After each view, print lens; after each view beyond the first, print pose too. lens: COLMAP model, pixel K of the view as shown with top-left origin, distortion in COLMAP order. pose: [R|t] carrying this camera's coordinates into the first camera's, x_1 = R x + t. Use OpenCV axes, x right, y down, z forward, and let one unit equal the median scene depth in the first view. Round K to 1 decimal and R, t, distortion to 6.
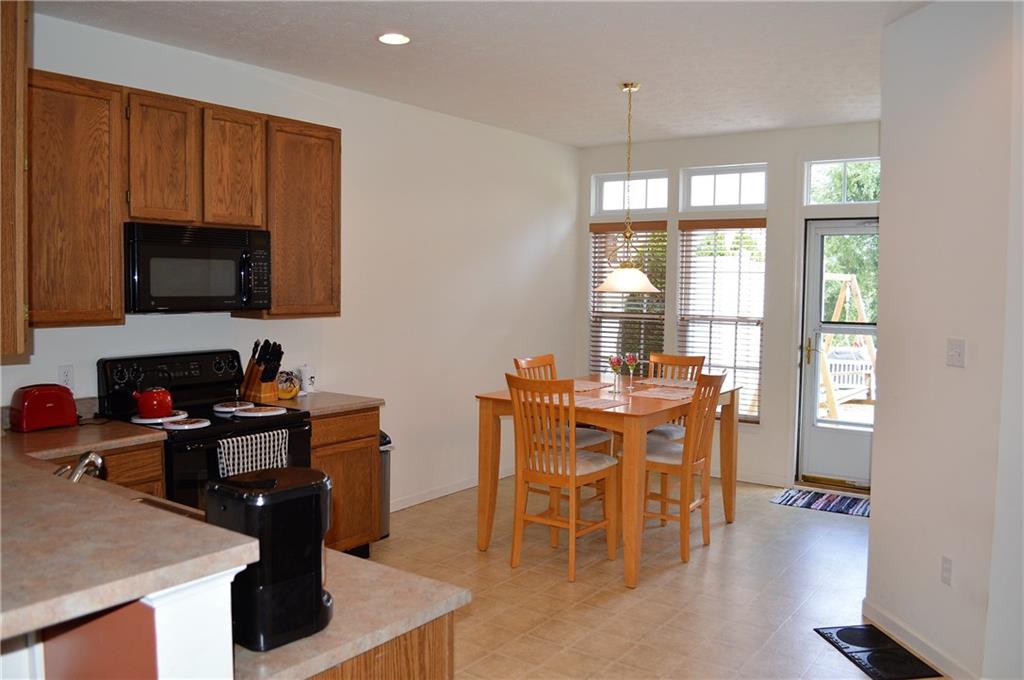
lens RADIAL K [[815.0, 0, 513.0], [0, 815.0, 339.0], [0, 0, 1]] dist [-0.080888, 0.003780]
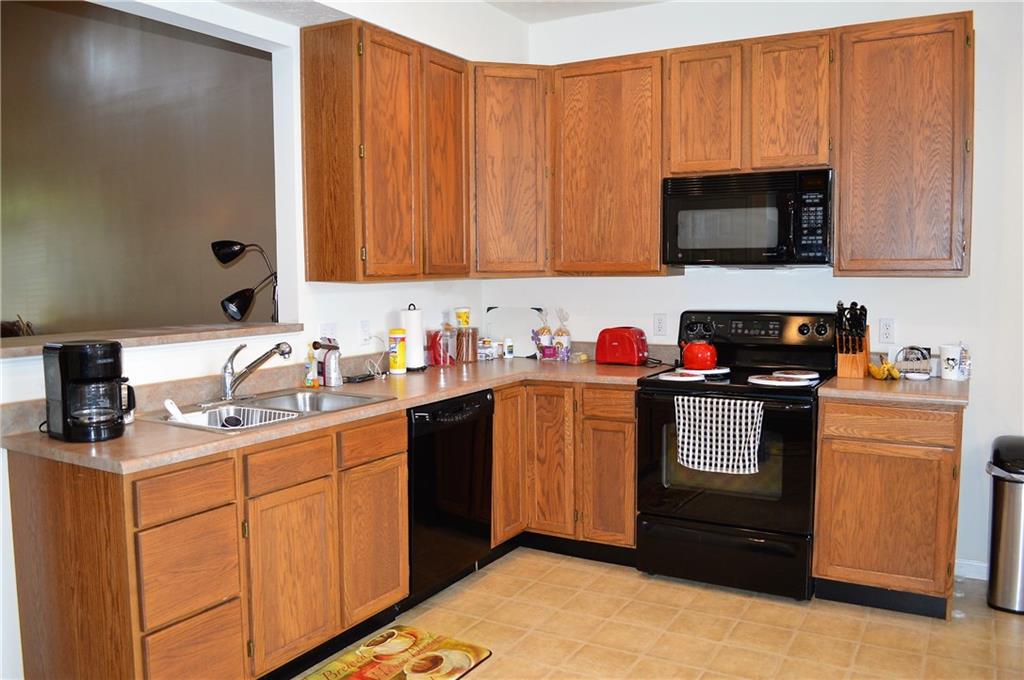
lens RADIAL K [[815.0, 0, 511.9], [0, 815.0, 337.9], [0, 0, 1]] dist [-0.080888, 0.003780]
pose [[0.105960, 0.070457, -0.991871, 0.554644], [-0.058144, 0.996219, 0.064555, 0.005441], [0.992669, 0.050831, 0.109656, 0.676384]]
